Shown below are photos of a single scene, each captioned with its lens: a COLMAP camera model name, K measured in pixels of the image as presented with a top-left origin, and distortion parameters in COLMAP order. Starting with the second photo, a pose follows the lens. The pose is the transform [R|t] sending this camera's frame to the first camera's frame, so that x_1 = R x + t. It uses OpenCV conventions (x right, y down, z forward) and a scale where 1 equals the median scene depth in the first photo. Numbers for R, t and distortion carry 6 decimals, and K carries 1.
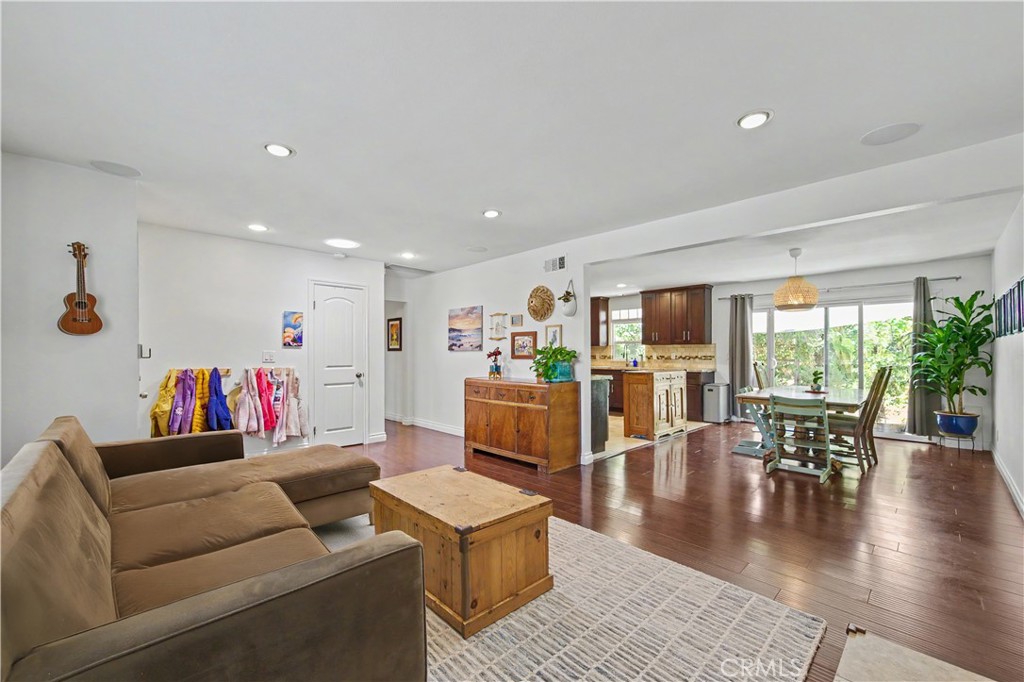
lens RADIAL K [[413.5, 0, 511.0], [0, 413.5, 348.0], [0, 0, 1]] dist [-0.008785, 0.001410]
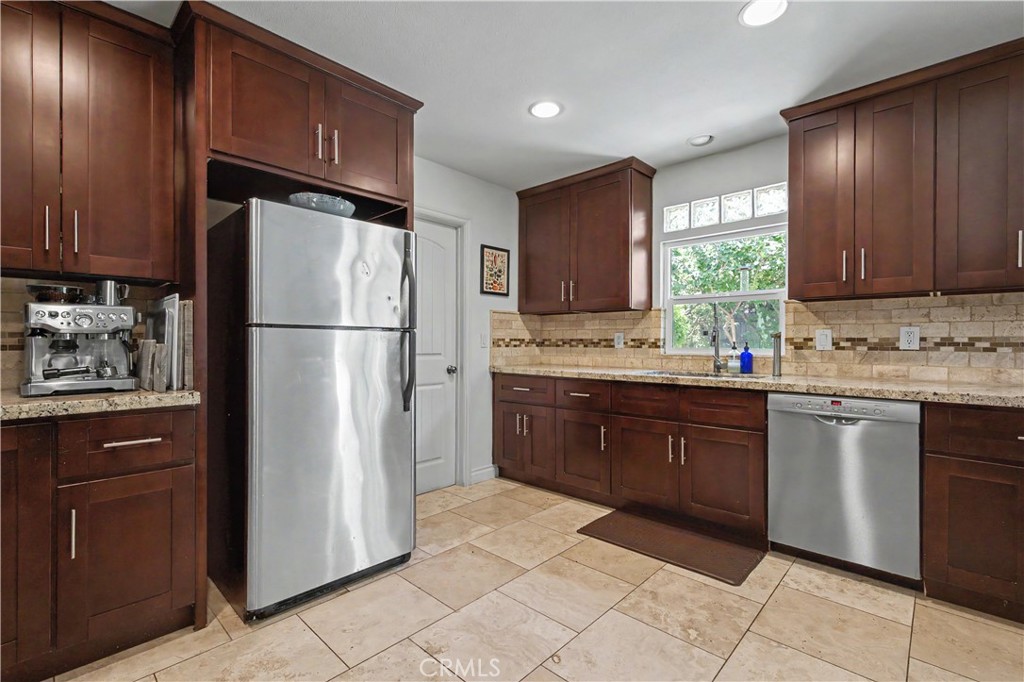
lens RADIAL K [[454.1, 0, 514.6], [0, 454.1, 342.0], [0, 0, 1]] dist [0.000896, 0.000338]
pose [[0.998525, 0.000594, 0.054299, 0.169994], [-0.001281, 0.999920, 0.012623, 0.027562], [-0.054287, -0.012674, 0.998445, 1.068062]]
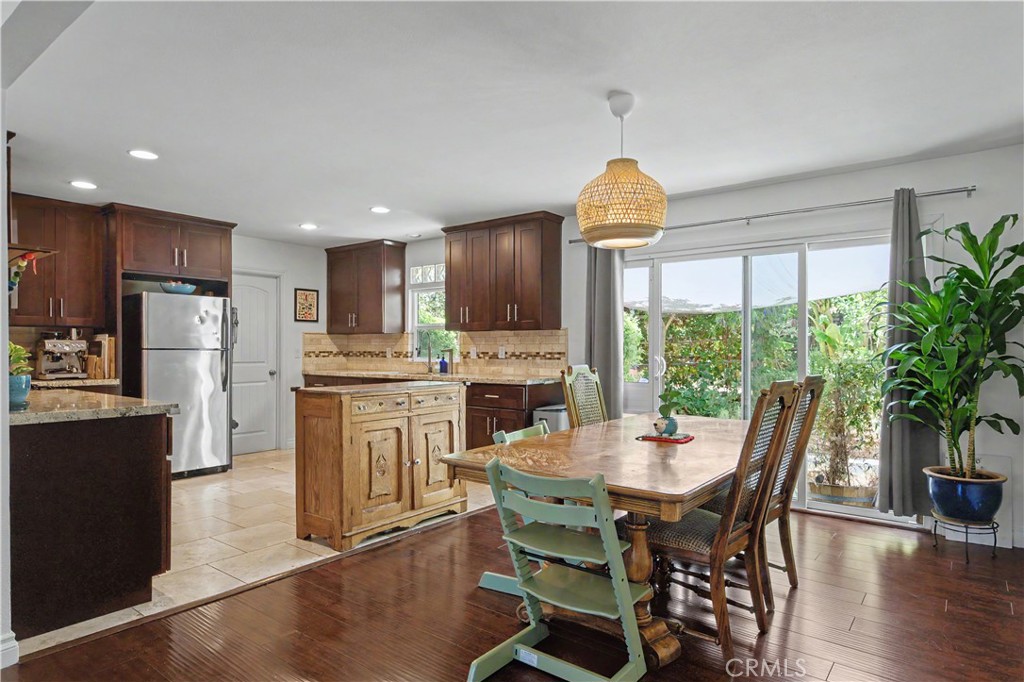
lens RADIAL K [[588.9, 0, 514.6], [0, 588.9, 344.8], [0, 0, 1]] dist [-0.000001, -0.003230]
pose [[0.989493, -0.001164, 0.144576, 0.451544], [0.000091, 0.999972, 0.007424, 0.006073], [-0.144581, -0.007333, 0.989466, 0.384562]]
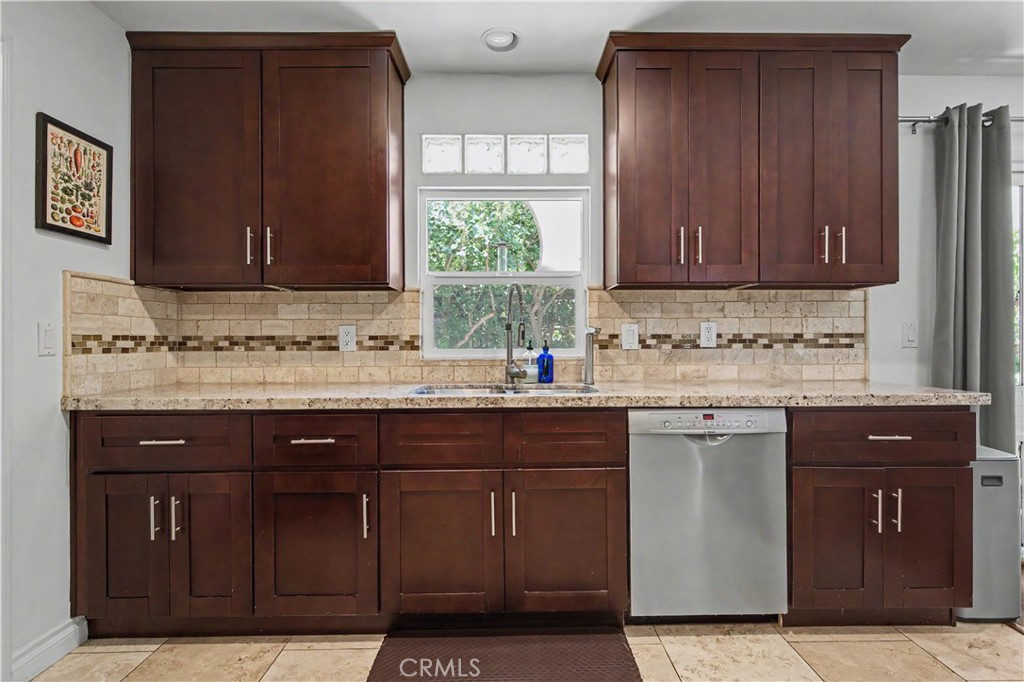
lens RADIAL K [[531.0, 0, 518.0], [0, 531.0, 339.9], [0, 0, 1]] dist [-0.001349, -0.000386]
pose [[0.681600, -0.002910, 0.731719, 0.117396], [-0.003842, 0.999964, 0.007555, 0.030700], [-0.731715, -0.007960, 0.681565, 1.298397]]
